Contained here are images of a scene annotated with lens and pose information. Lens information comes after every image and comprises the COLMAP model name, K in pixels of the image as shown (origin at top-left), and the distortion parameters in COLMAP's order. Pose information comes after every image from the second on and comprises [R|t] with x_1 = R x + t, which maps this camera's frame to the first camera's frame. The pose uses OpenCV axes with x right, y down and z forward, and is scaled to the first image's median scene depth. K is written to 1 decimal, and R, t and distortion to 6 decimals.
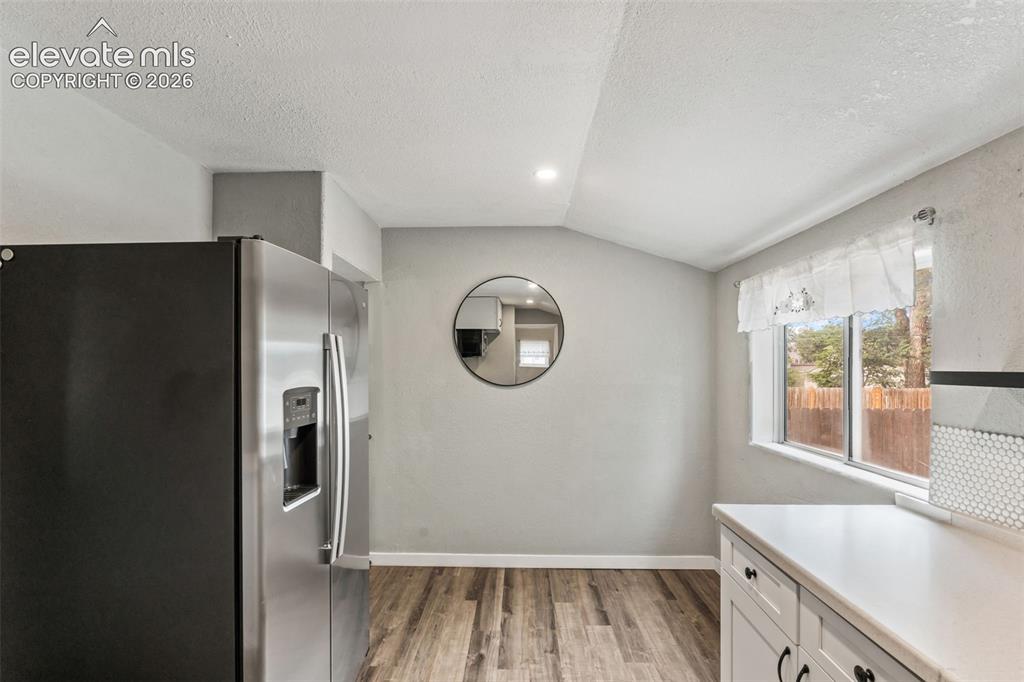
lens RADIAL K [[454.1, 0, 512.1], [0, 454.1, 362.7], [0, 0, 1]] dist [-0.002308, -0.000252]
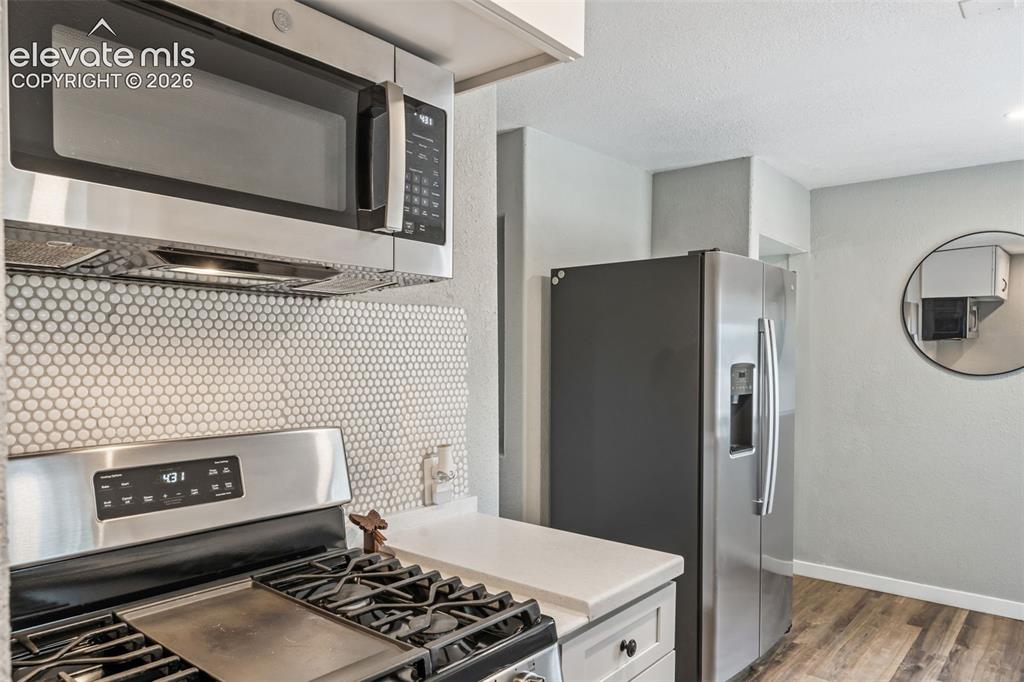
lens RADIAL K [[702.2, 0, 514.5], [0, 702.2, 380.3], [0, 0, 1]] dist [0.001915, -0.000105]
pose [[0.783641, 0.025217, -0.620702, 0.131362], [-0.000374, 0.999195, 0.040121, 0.013780], [0.621213, -0.031208, 0.783020, -0.489884]]
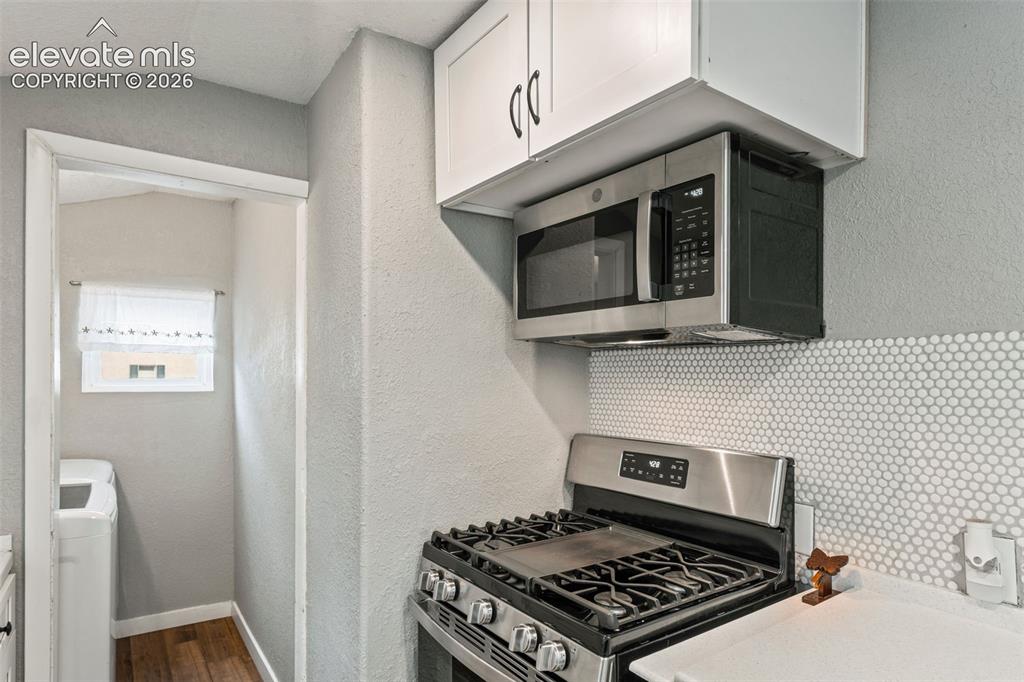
lens RADIAL K [[573.3, 0, 512.7], [0, 573.3, 373.3], [0, 0, 1]] dist [-0.001843, -0.000786]
pose [[-0.801829, -0.004819, -0.597535, 0.170036], [0.000227, 0.999965, -0.008369, 0.002018], [0.597554, -0.006846, -0.801799, 0.143905]]
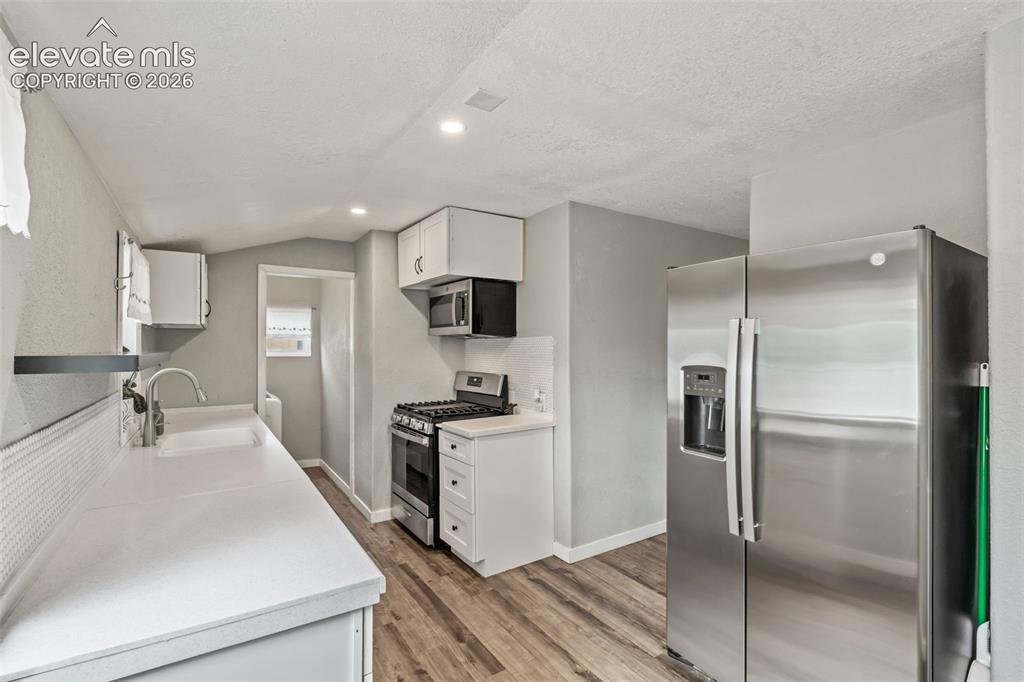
lens RADIAL K [[465.1, 0, 510.9], [0, 465.1, 343.8], [0, 0, 1]] dist [-0.002151, -0.000104]
pose [[-0.821159, -0.005375, -0.570675, 0.402239], [0.002974, 0.999902, -0.013697, 0.005065], [0.570692, -0.012944, -0.821062, 0.981550]]
